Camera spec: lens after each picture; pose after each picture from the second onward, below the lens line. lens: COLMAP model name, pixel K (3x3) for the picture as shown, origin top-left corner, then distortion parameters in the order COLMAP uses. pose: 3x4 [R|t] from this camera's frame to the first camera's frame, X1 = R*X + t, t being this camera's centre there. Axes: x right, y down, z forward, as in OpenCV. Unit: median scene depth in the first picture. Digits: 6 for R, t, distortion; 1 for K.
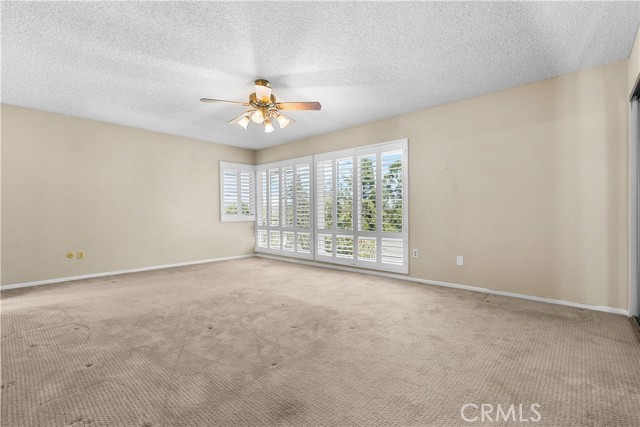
lens RADIAL K [[291.0, 0, 316.4], [0, 291.0, 215.3], [0, 0, 1]] dist [-0.006138, 0.001710]
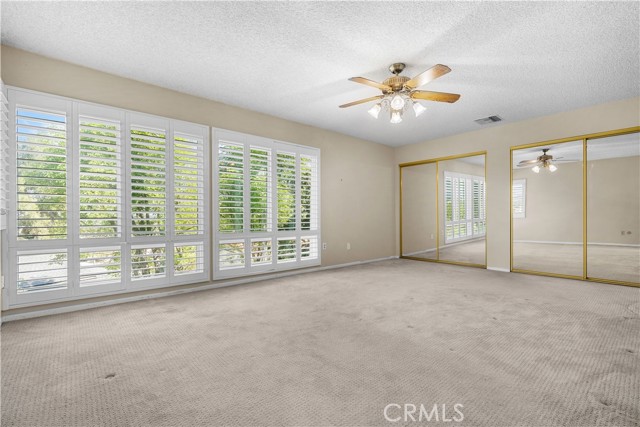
lens RADIAL K [[291.0, 0, 320.6], [0, 291.0, 215.1], [0, 0, 1]] dist [-0.006138, 0.001710]
pose [[0.097429, 0.002127, 0.995240, -0.789715], [-0.001325, 0.999997, -0.002007, 0.004249], [-0.995242, -0.001124, 0.097431, 0.825324]]
